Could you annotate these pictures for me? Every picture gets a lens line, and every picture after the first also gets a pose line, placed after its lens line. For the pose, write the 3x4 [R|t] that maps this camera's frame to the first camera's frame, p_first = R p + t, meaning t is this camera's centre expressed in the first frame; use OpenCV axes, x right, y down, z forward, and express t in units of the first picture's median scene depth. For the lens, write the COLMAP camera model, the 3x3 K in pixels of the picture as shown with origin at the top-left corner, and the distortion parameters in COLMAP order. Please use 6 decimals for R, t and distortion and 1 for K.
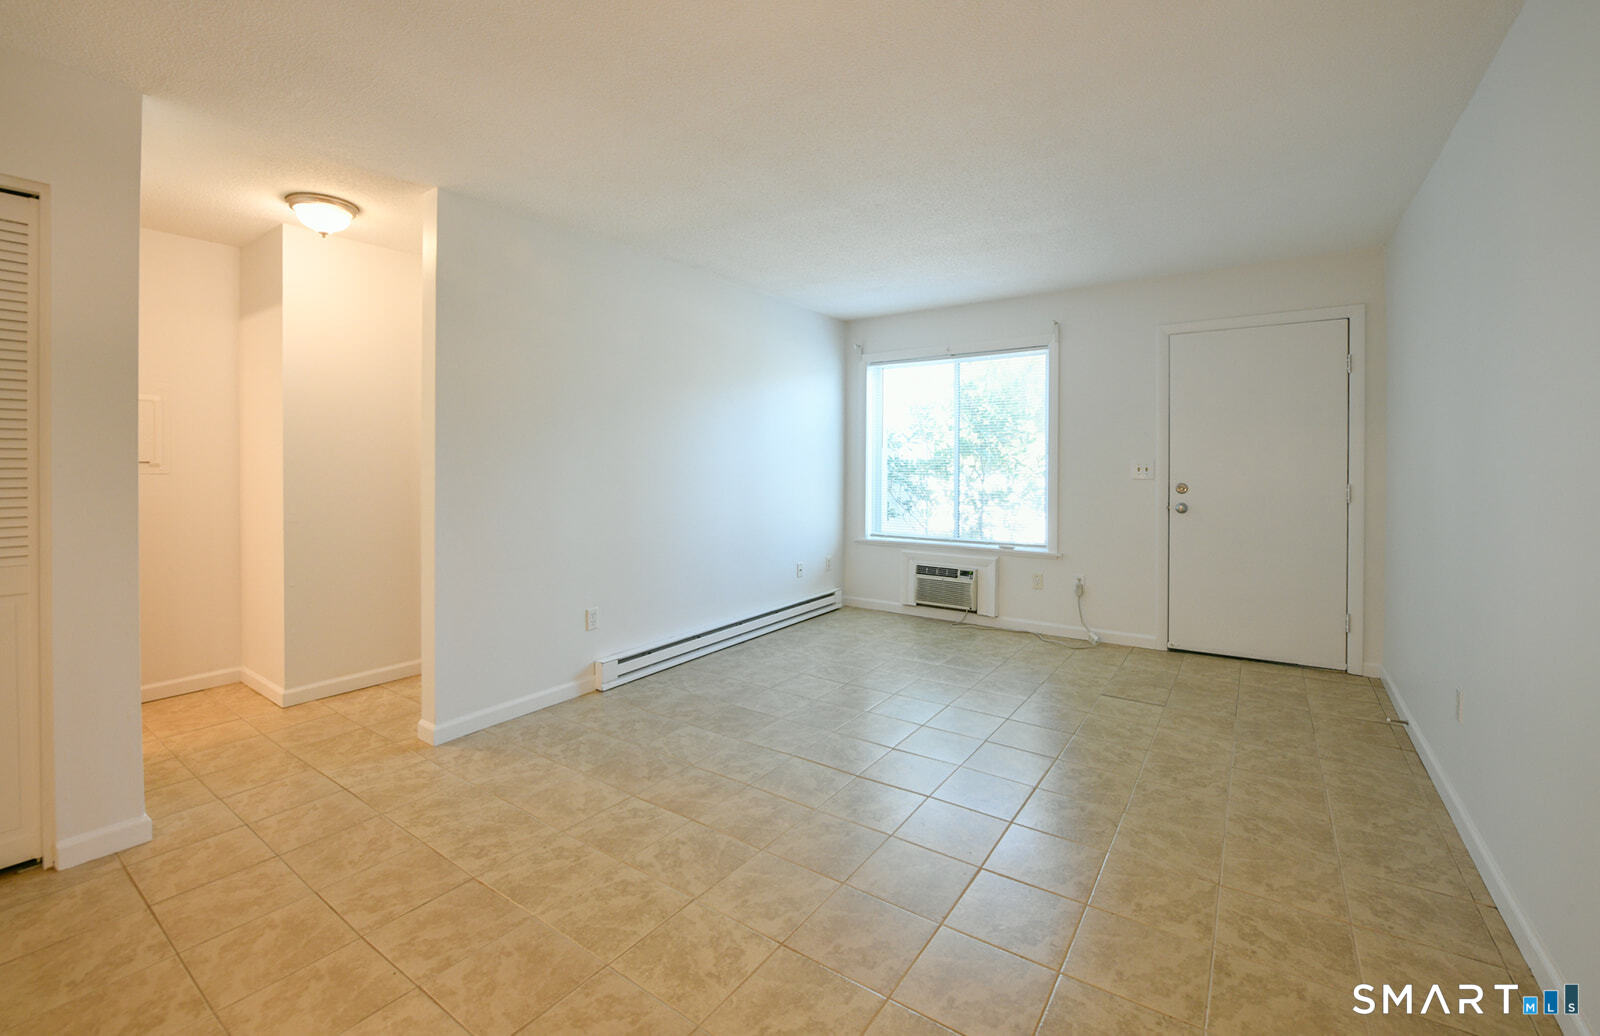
lens RADIAL K [[632.8, 0, 843.3], [0, 632.8, 467.8], [0, 0, 1]] dist [-0.000613, -0.005211]
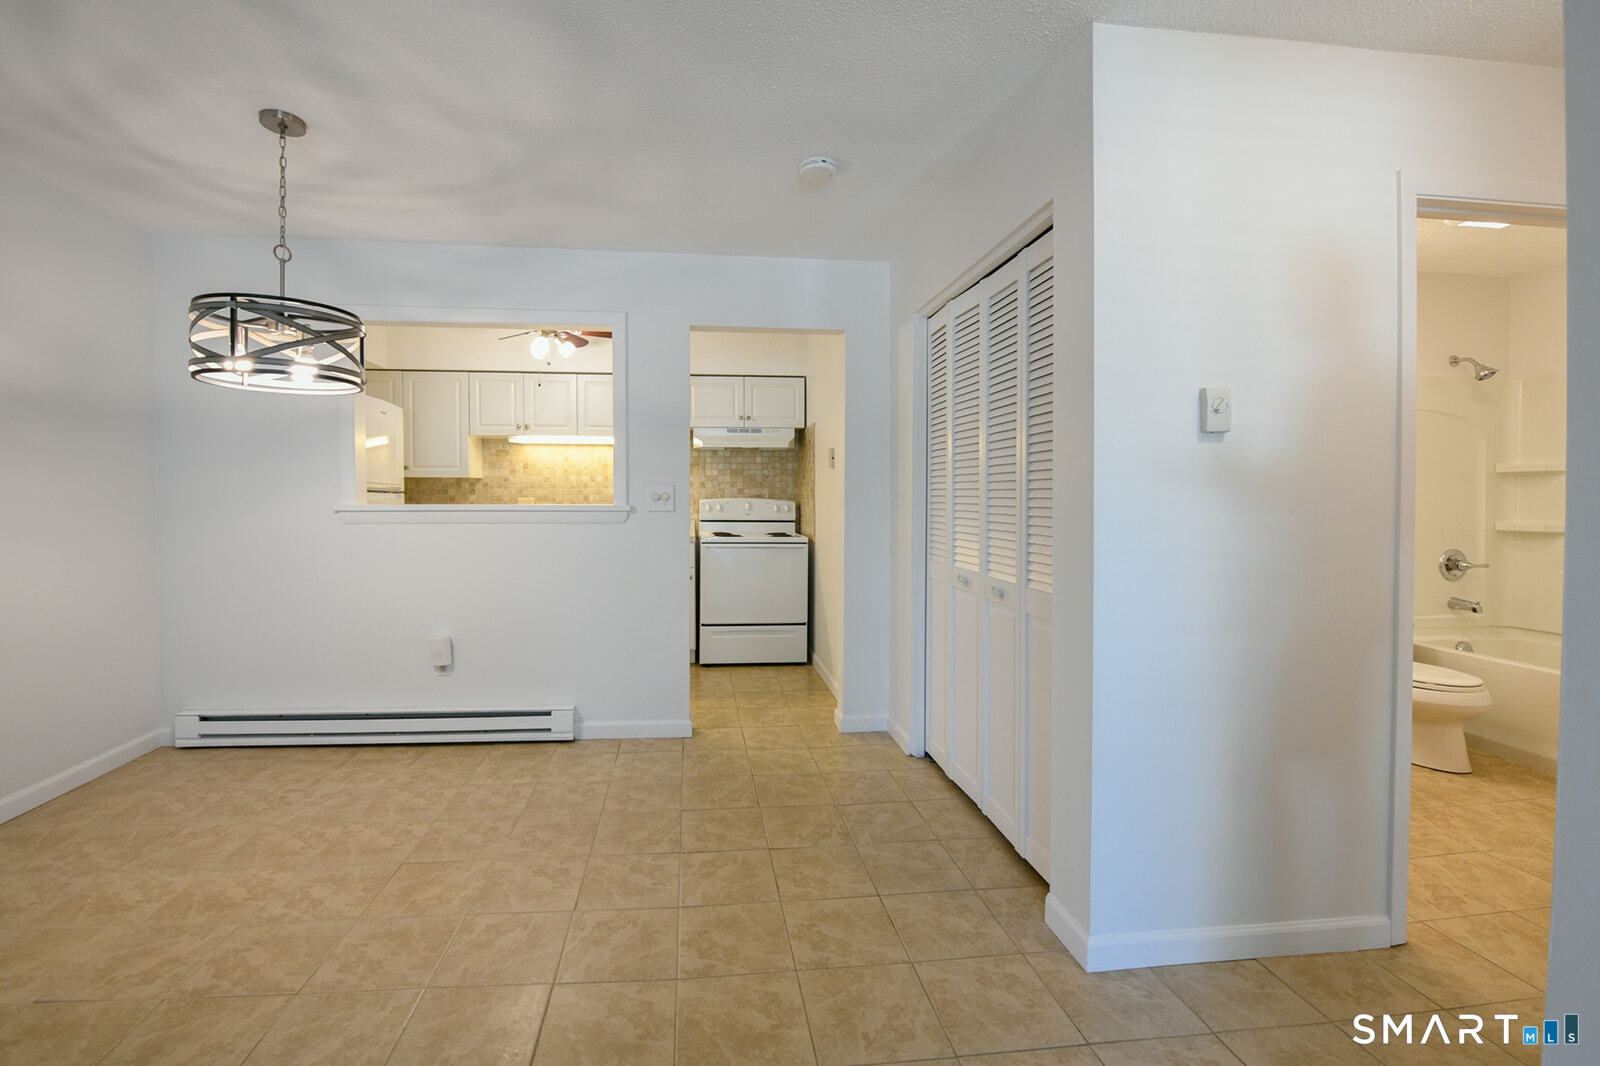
lens RADIAL K [[668.9, 0, 790.0], [0, 668.9, 501.6], [0, 0, 1]] dist [-0.014034, -0.000760]
pose [[-0.773047, 0.005397, -0.634326, -0.182142], [-0.005183, 0.999877, 0.014823, -0.015657], [0.634328, 0.014747, -0.772924, 0.955310]]
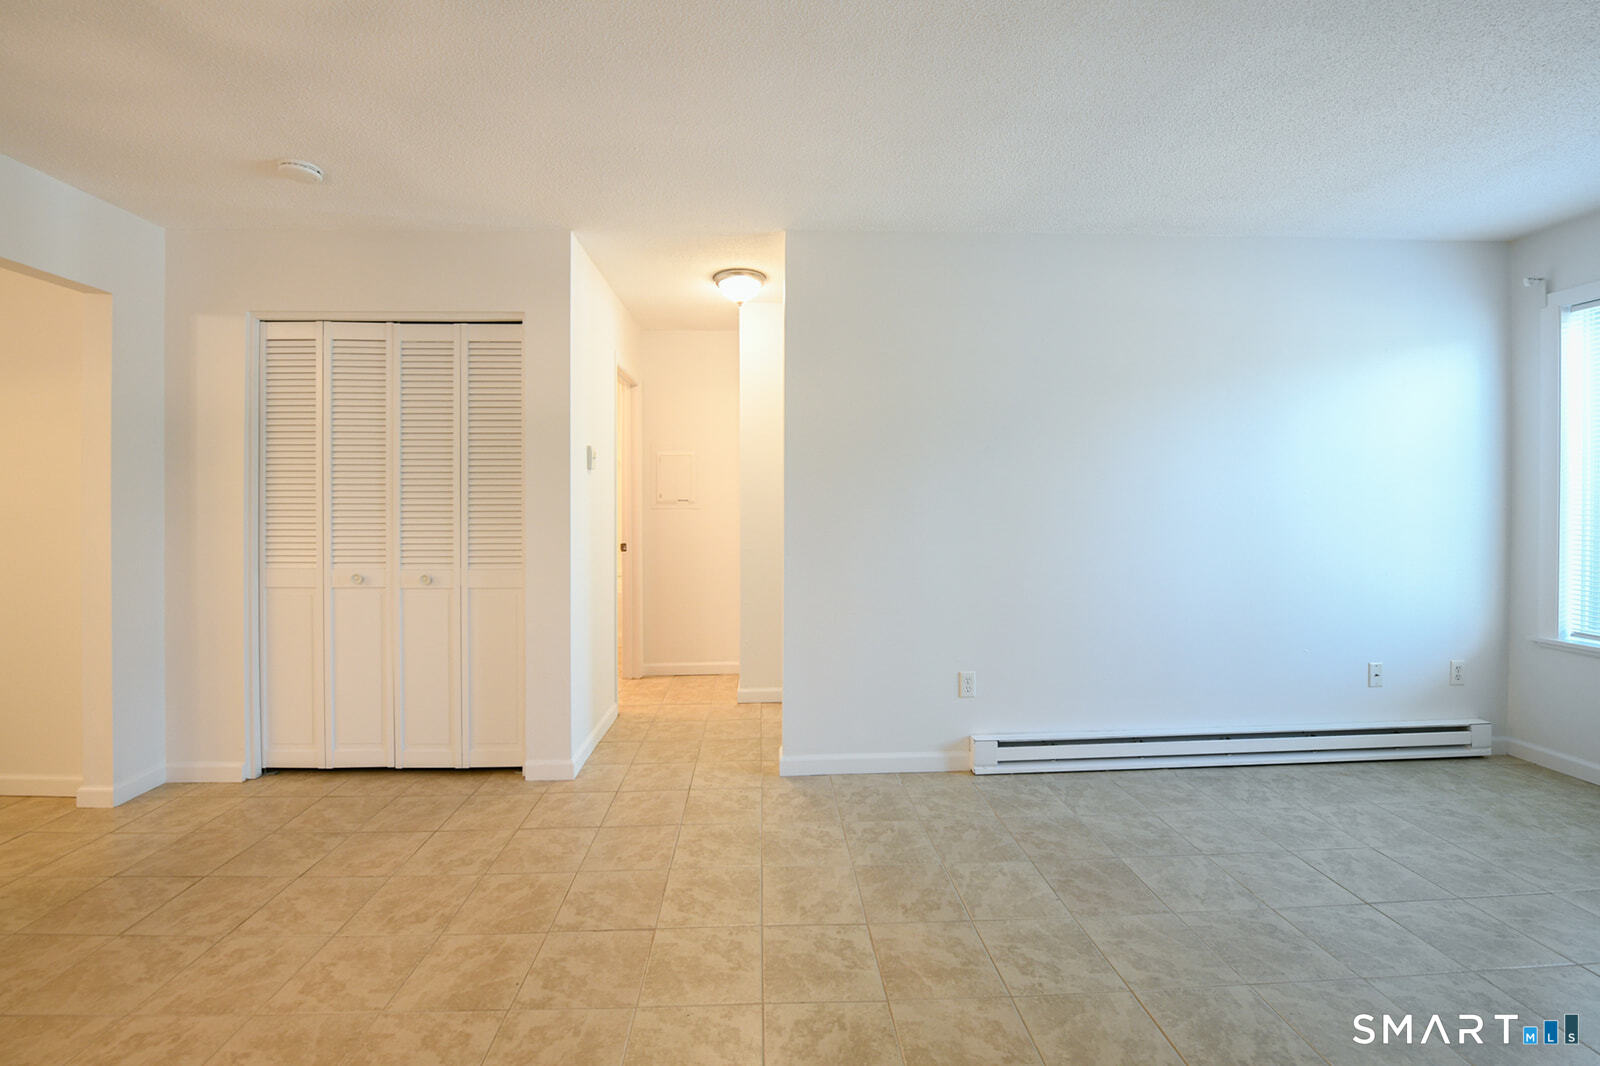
lens RADIAL K [[668.9, 0, 790.0], [0, 668.9, 501.6], [0, 0, 1]] dist [-0.014034, -0.000760]
pose [[0.585551, -0.001091, -0.810635, 0.231708], [-0.001139, 0.999997, -0.002168, -0.003178], [0.810635, 0.002193, 0.585548, 0.360802]]
